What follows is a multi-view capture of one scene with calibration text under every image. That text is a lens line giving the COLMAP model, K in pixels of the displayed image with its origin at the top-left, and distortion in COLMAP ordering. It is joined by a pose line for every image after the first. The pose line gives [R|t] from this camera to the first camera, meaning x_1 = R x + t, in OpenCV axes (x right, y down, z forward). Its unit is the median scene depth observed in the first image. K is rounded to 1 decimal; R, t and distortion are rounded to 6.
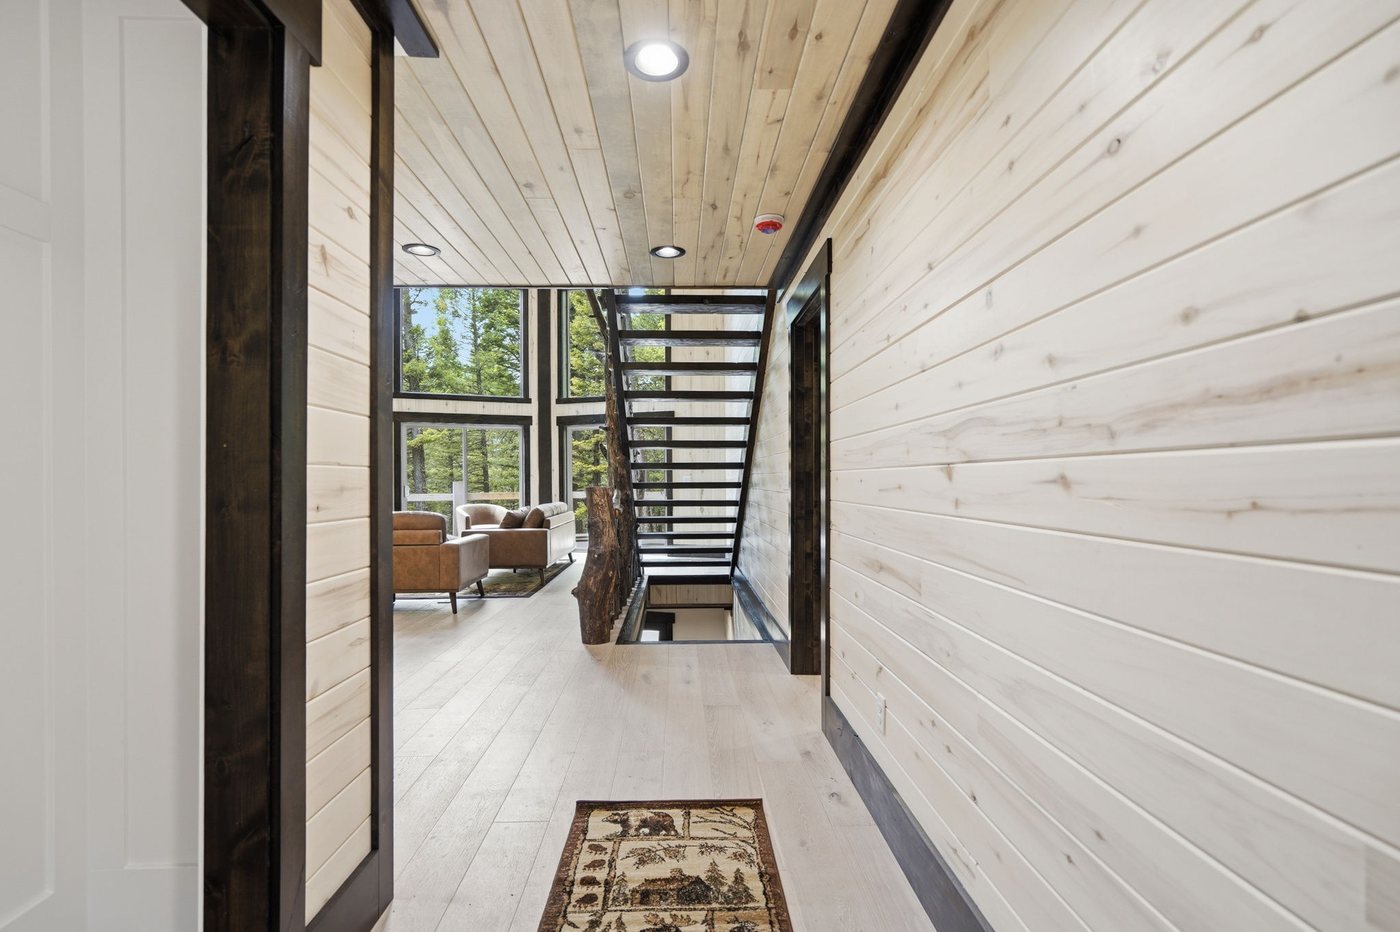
lens RADIAL K [[642.2, 0, 705.4], [0, 642.2, 467.2], [0, 0, 1]] dist [-0.005613, 0.003544]
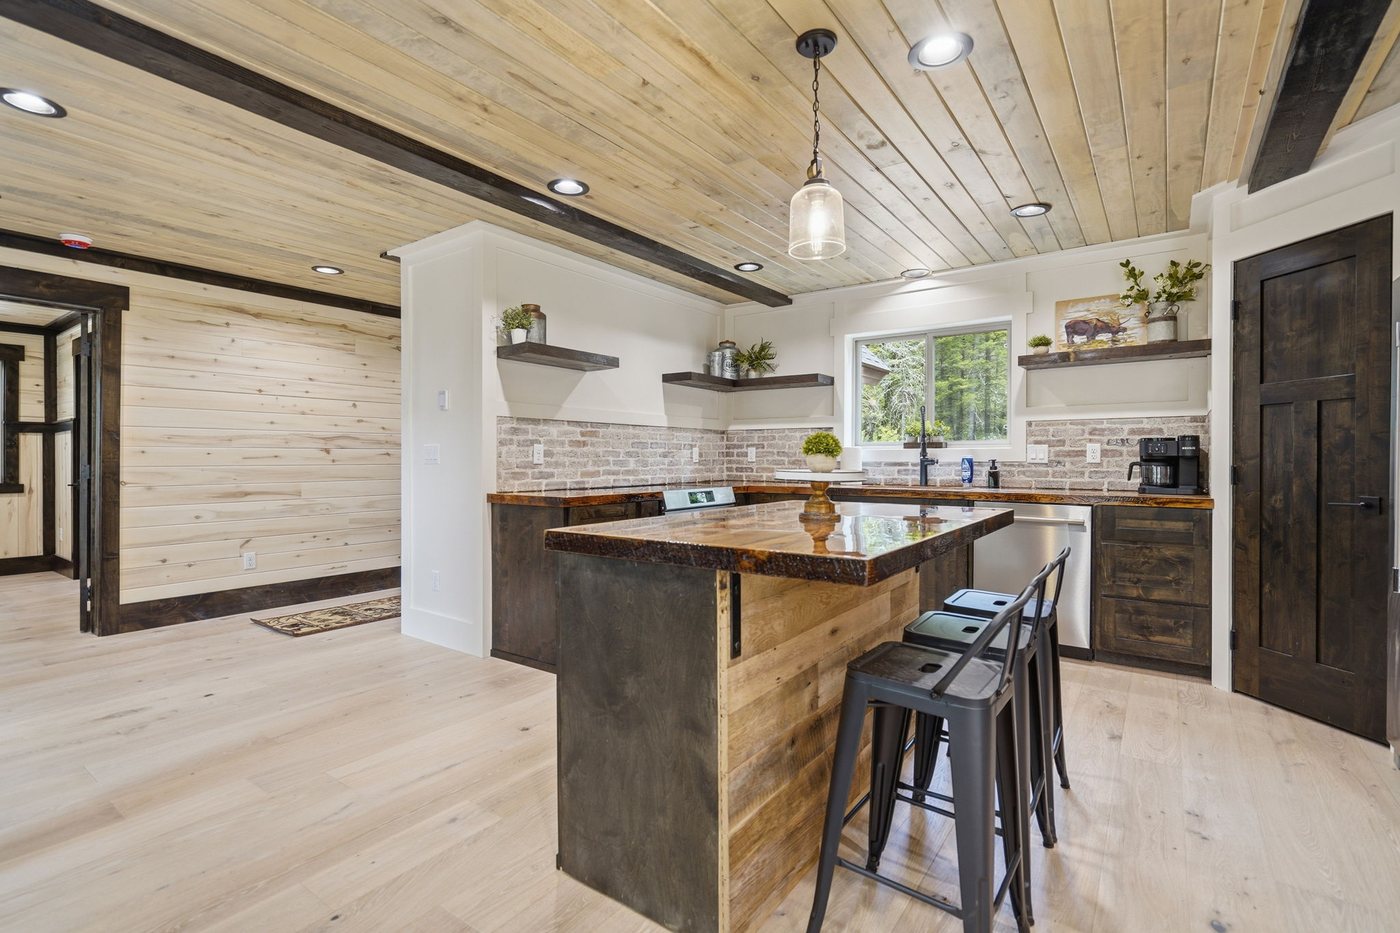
lens RADIAL K [[642.2, 0, 690.0], [0, 642.2, 466.1], [0, 0, 1]] dist [-0.005613, 0.003544]
pose [[-0.785014, -0.002305, 0.619473, -0.775154], [-0.007947, 0.999948, -0.006350, 0.022392], [-0.619426, -0.009908, -0.784992, 0.588000]]
